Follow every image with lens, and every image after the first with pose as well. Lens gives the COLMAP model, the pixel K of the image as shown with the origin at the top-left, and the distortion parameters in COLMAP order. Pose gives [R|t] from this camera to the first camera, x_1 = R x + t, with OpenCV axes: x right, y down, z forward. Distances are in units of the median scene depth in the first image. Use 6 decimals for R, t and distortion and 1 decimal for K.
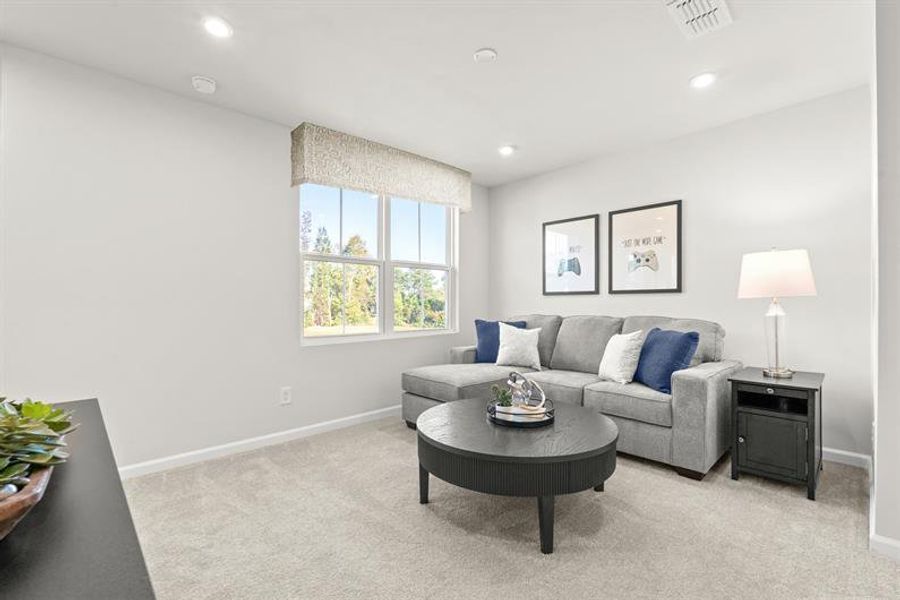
lens RADIAL K [[401.5, 0, 450.4], [0, 401.5, 300.2], [0, 0, 1]] dist [-0.005538, -0.000247]
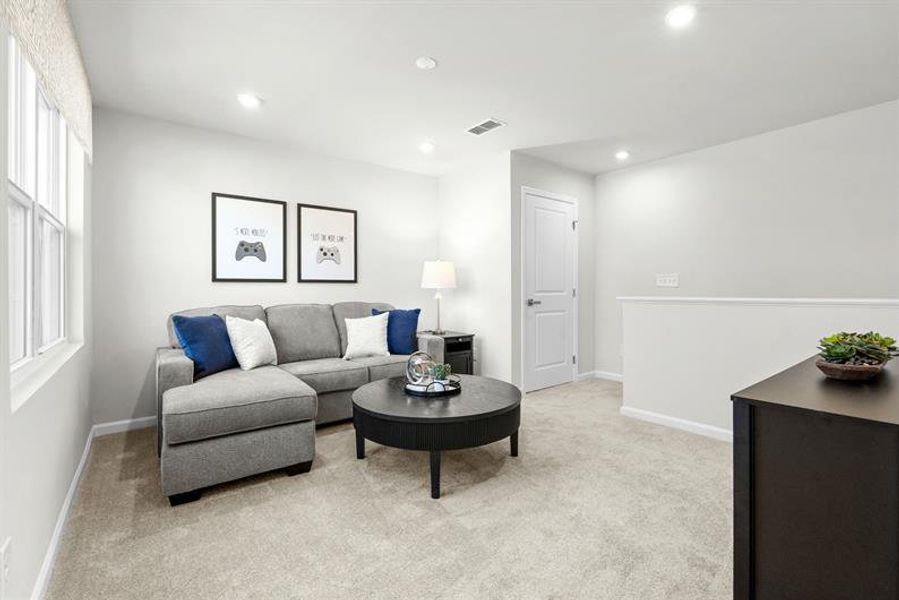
lens RADIAL K [[401.1, 0, 450.1], [0, 401.1, 294.6], [0, 0, 1]] dist [-0.005538, -0.000247]
pose [[0.102846, -0.006761, 0.994674, -0.614782], [-0.003927, 0.999966, 0.007203, 0.006266], [-0.994690, -0.004647, 0.102816, 0.526797]]
